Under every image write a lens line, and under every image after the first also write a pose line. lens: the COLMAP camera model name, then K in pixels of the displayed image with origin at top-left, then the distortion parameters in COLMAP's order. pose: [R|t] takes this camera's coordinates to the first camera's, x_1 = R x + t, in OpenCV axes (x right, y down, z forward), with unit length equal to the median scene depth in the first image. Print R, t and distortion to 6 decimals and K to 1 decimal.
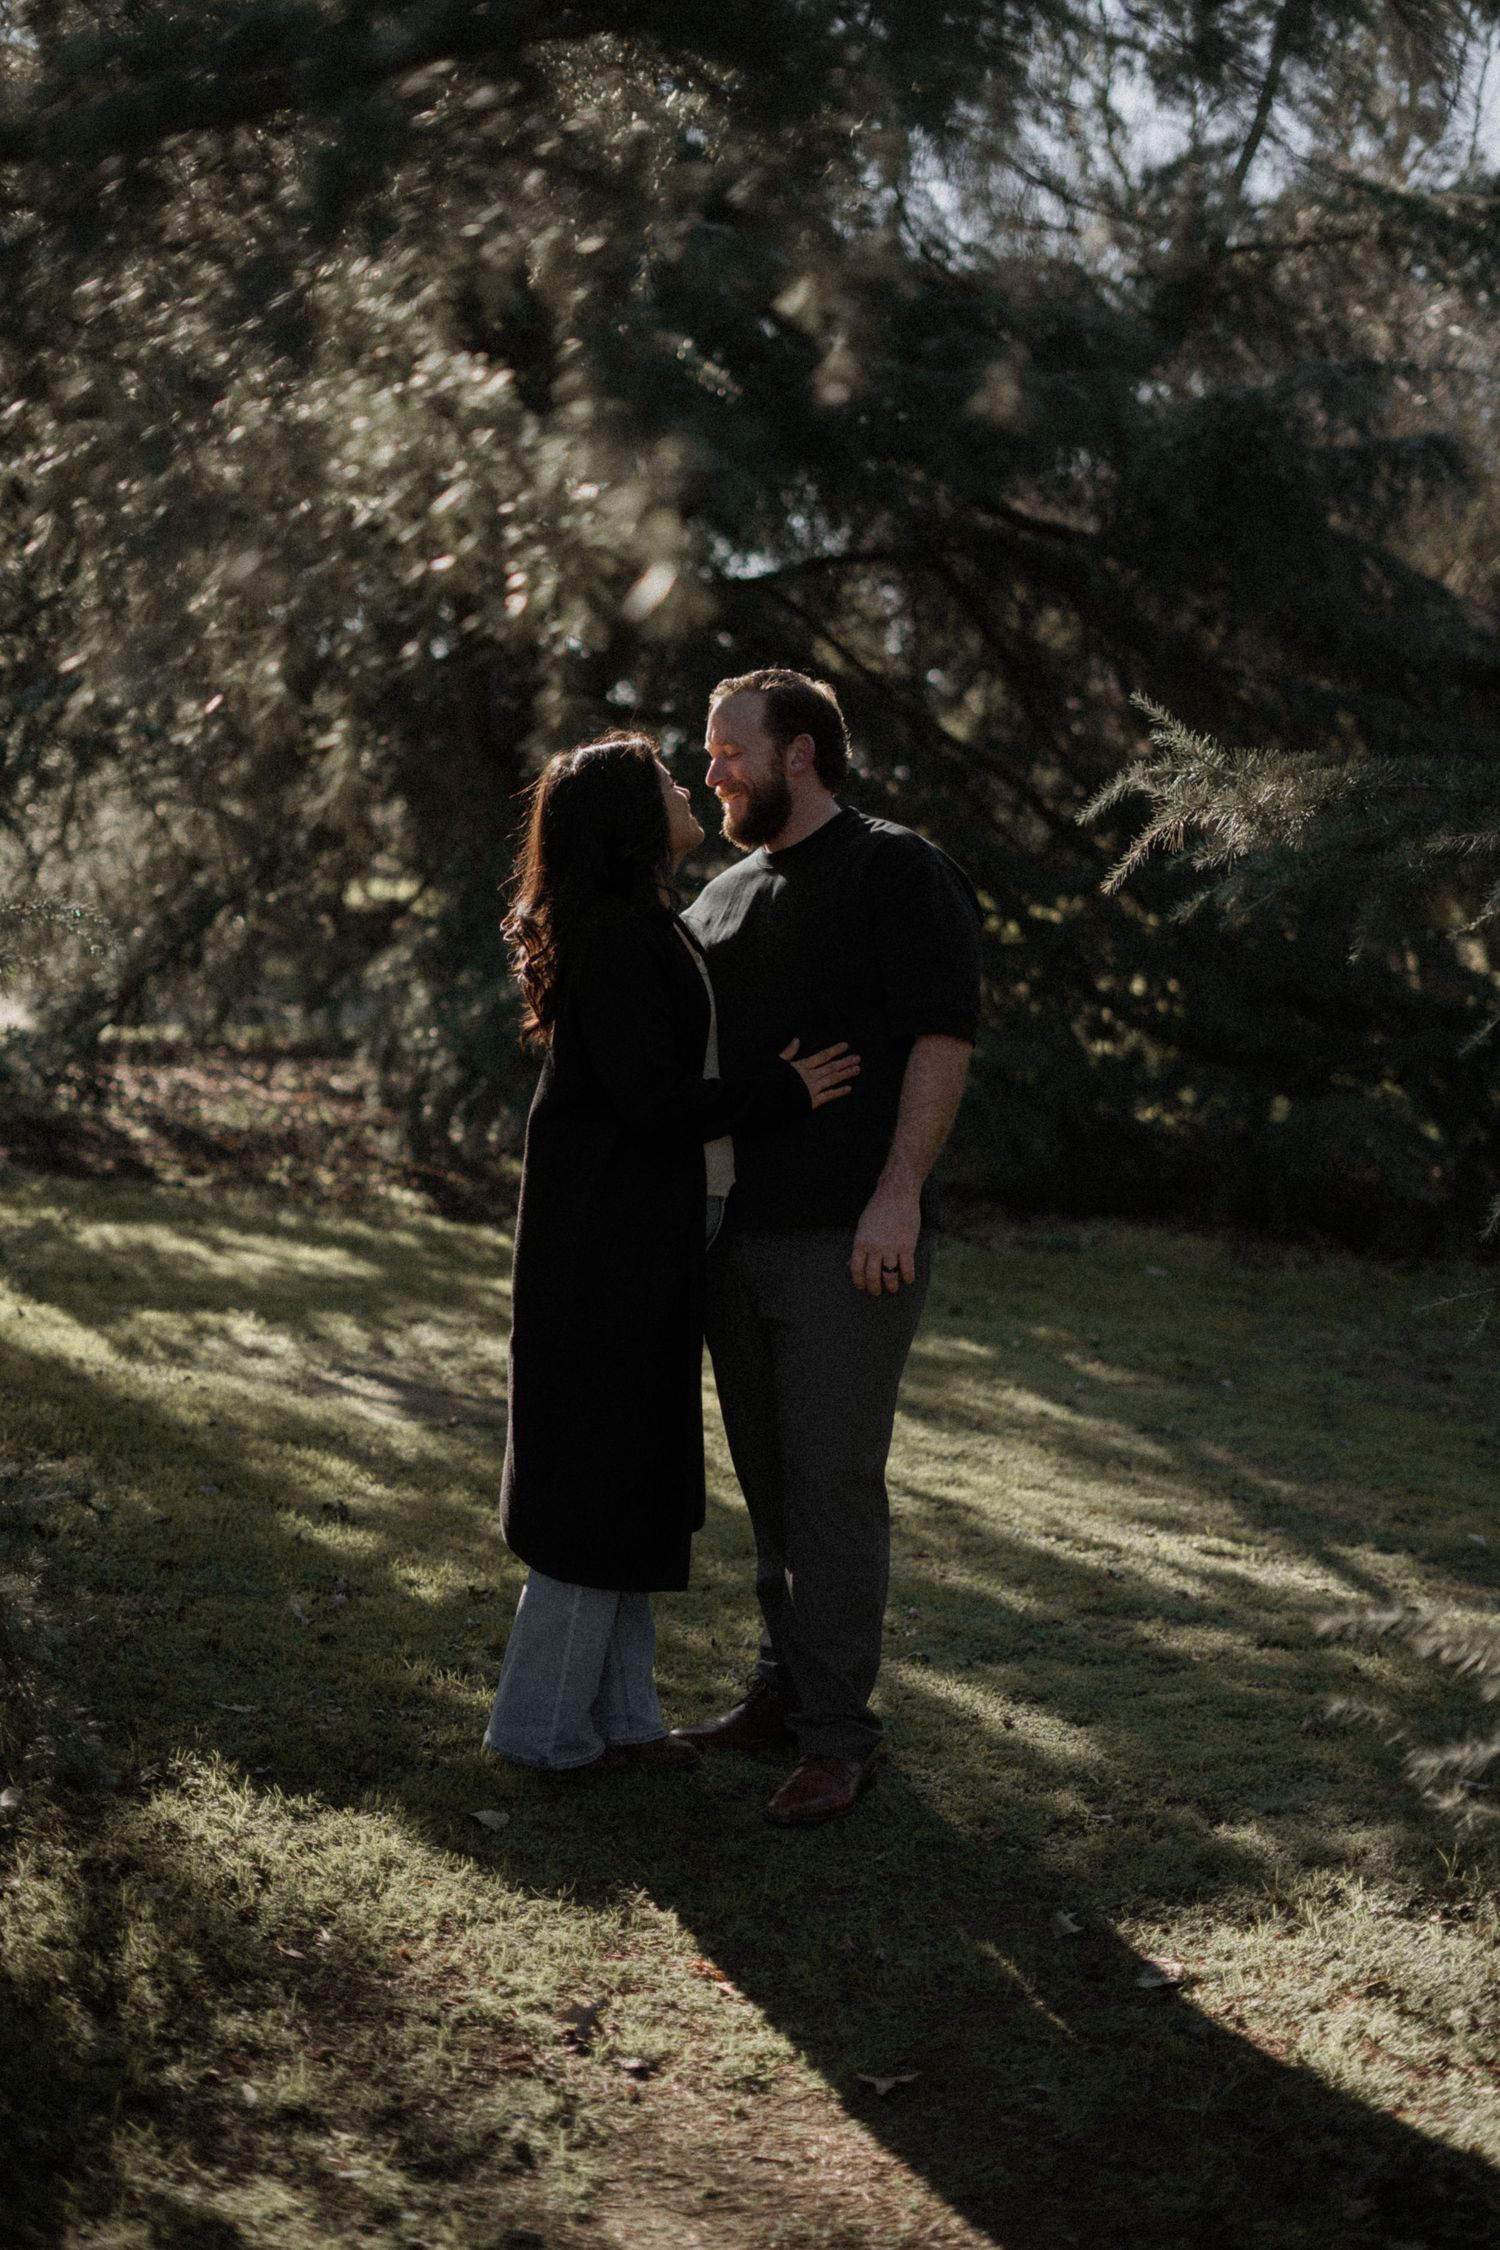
lens RADIAL K [[3330.6, 0, 744.6], [0, 3330.6, 1088.8], [0, 0, 1]] dist [-0.014478, -0.036452]
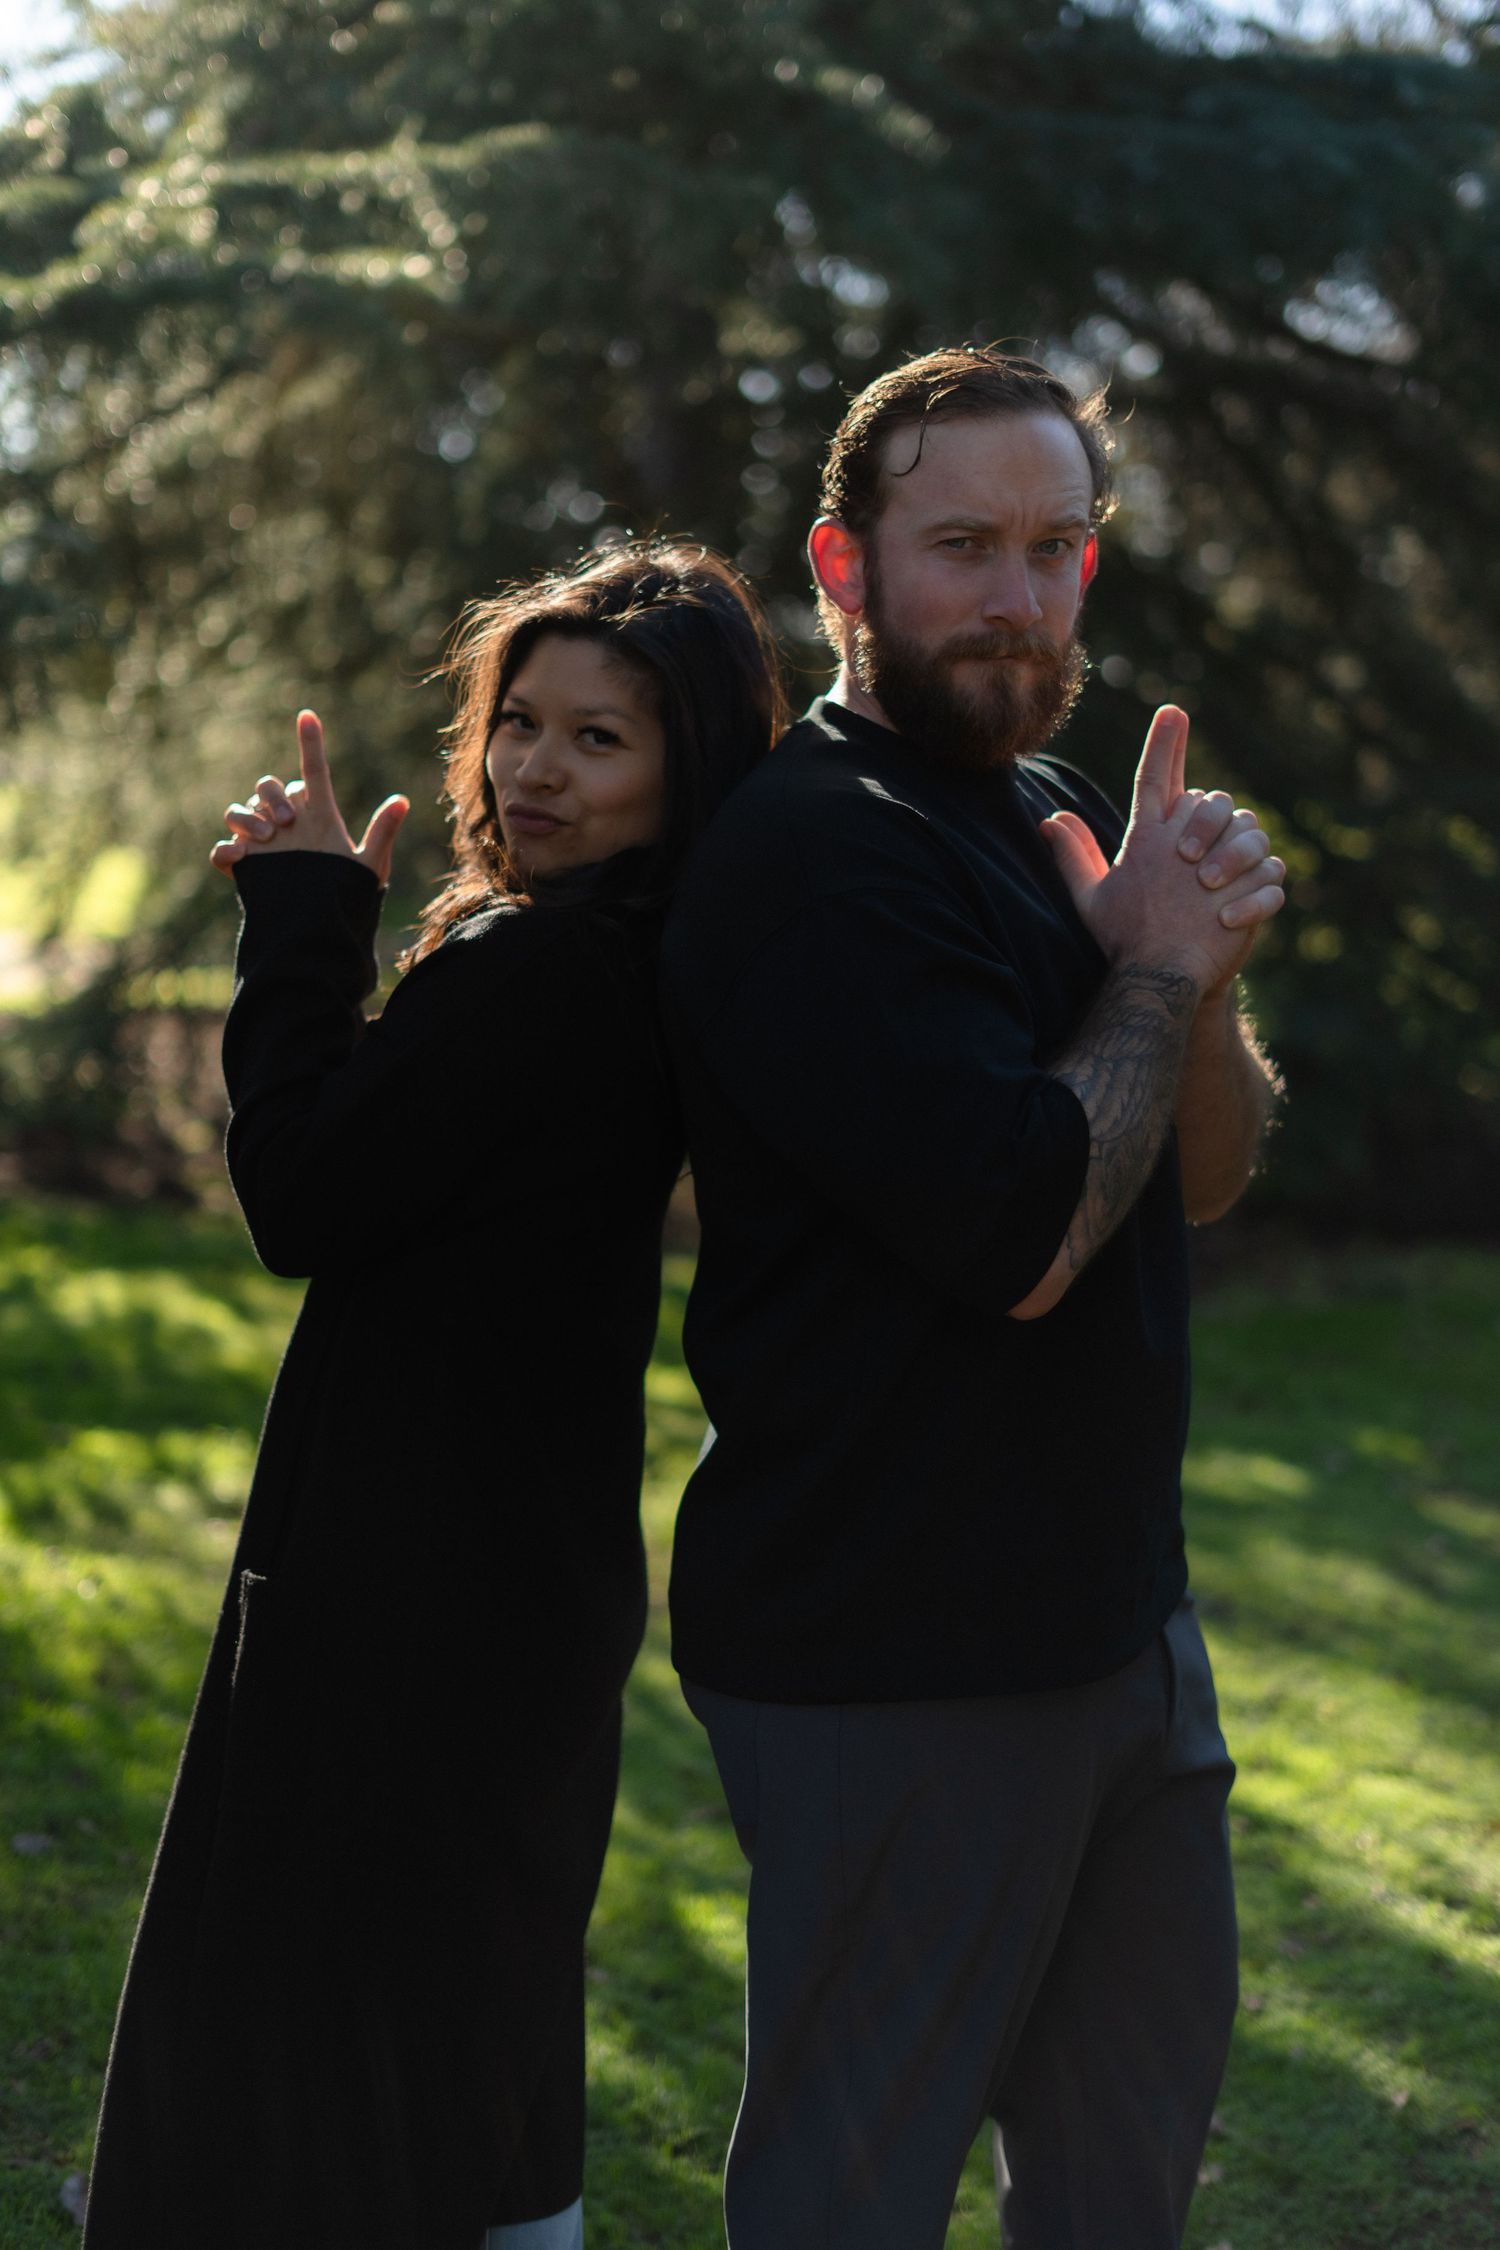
lens RADIAL K [[3244.2, 0, 711.1], [0, 3244.2, 1133.6], [0, 0, 1]] dist [-0.023570, 0.053665]
pose [[0.996043, -0.003981, -0.088784, 0.012344], [0.007671, 0.999119, 0.041261, -0.026433], [0.088542, -0.041779, 0.995196, 0.357430]]
